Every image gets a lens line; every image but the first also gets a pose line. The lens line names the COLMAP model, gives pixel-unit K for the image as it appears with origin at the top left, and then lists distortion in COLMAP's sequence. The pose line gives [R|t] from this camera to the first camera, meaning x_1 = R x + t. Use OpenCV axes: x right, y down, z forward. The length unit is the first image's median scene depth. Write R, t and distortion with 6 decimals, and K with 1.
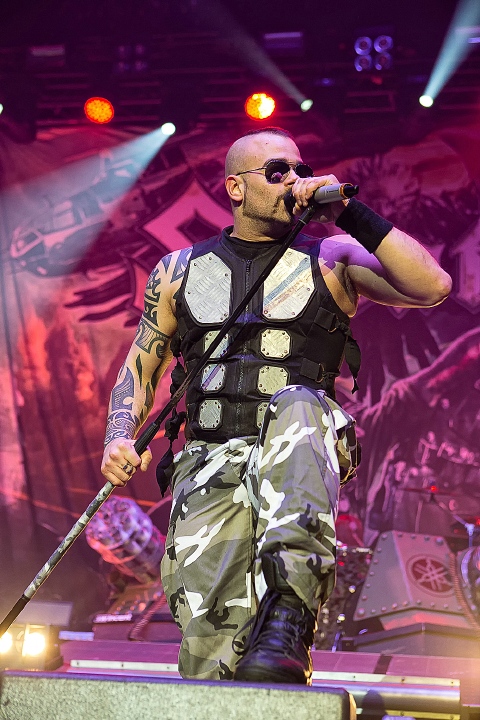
lens RADIAL K [[1210.7, 0, 235.5], [0, 1210.7, 353.8], [0, 0, 1]] dist [0.100689, 0.000000]
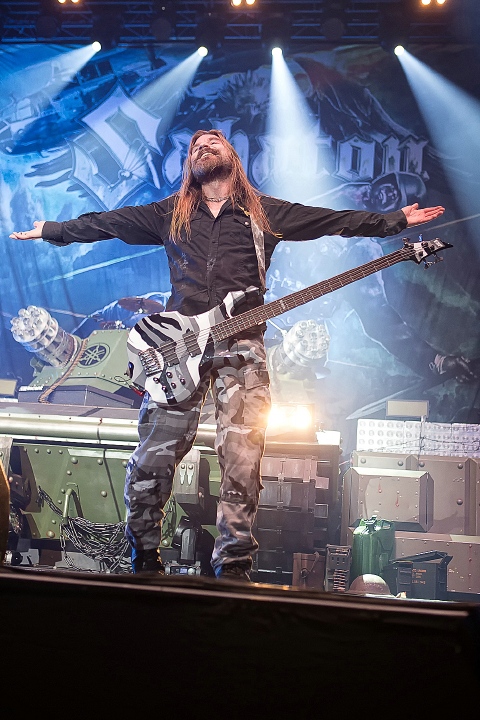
lens RADIAL K [[839.3, 0, 248.2], [0, 839.3, 360.4], [0, 0, 1]] dist [-0.019474, 0.000000]
pose [[0.998723, 0.015446, 0.048097, 0.077707], [-0.023002, 0.986727, 0.160748, 0.010555], [-0.044976, -0.161649, 0.985823, -0.002241]]
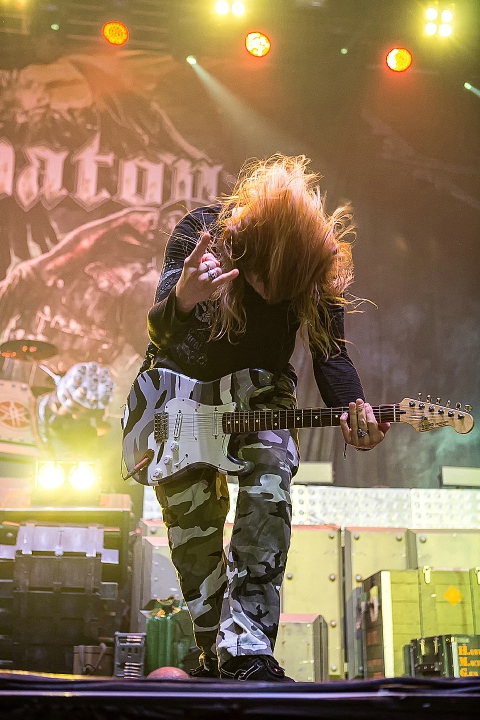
lens RADIAL K [[964.2, 0, 250.2], [0, 964.2, 363.7], [0, 0, 1]] dist [0.000941, 0.000000]
pose [[0.954885, 0.030771, 0.295378, 0.070199], [-0.059688, 0.994207, 0.089383, 0.022491], [-0.290916, -0.102981, 0.951190, 0.019252]]
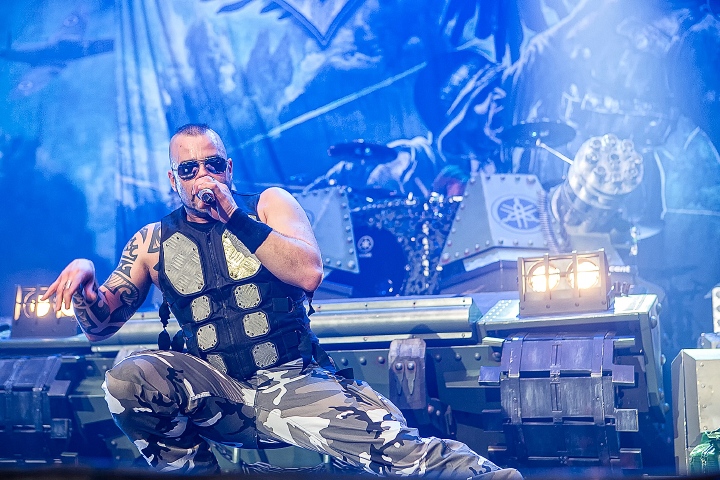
lens RADIAL K [[1158.3, 0, 375.3], [0, 1158.3, 238.5], [0, 0, 1]] dist [0.082805, 0.000000]
pose [[0.985963, -0.089144, -0.141176, 0.122209], [0.107070, 0.986370, 0.124941, 0.051517], [0.128114, -0.138303, 0.982069, 0.058548]]
